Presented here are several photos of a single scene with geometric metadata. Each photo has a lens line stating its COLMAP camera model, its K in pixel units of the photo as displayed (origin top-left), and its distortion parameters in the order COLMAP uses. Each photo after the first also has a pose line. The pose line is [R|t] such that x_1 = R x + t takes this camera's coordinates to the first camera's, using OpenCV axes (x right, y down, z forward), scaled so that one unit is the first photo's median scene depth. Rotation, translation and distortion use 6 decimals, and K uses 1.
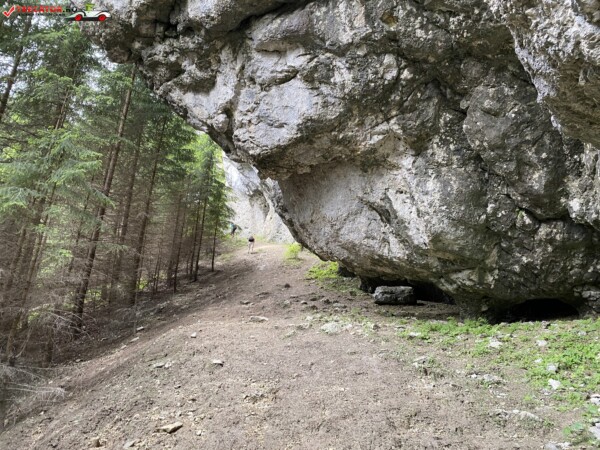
lens RADIAL K [[461.0, 0, 300.0], [0, 461.0, 224.1], [0, 0, 1]] dist [0.004074, 0.000191]
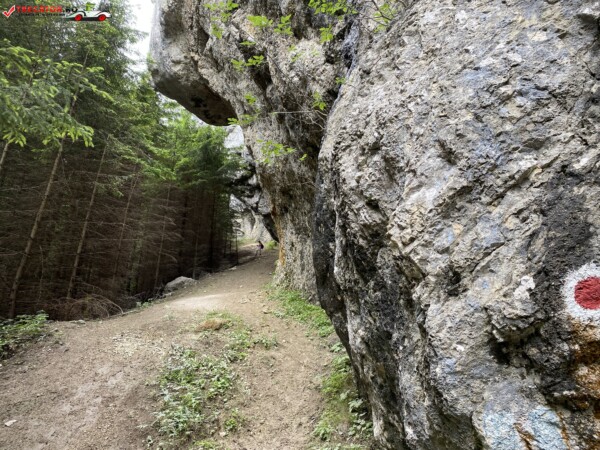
lens RADIAL K [[461.0, 0, 299.8], [0, 461.0, 227.8], [0, 0, 1]] dist [0.004074, 0.000191]
pose [[0.998867, 0.010143, 0.046490, 0.047865], [-0.009500, 0.999856, -0.014037, 0.037269], [-0.046626, 0.013579, 0.998820, -3.192812]]
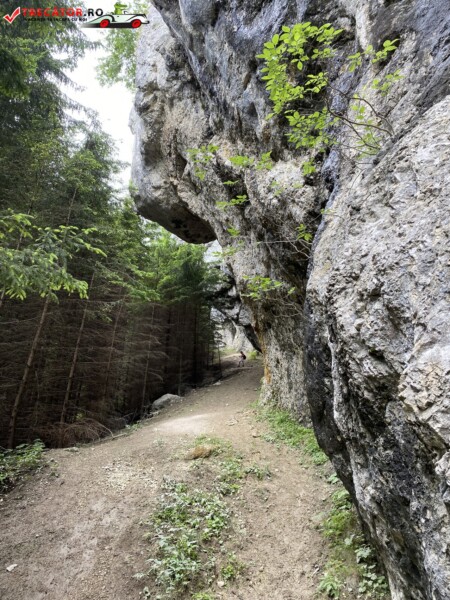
lens RADIAL K [[461.0, 0, 221.8], [0, 461.0, 296.4], [0, 0, 1]] dist [0.004074, 0.000191]
pose [[0.996224, -0.038029, -0.078047, 0.040398], [0.030109, 0.994506, -0.100255, 0.013059], [0.081431, 0.097527, 0.991896, -3.186303]]
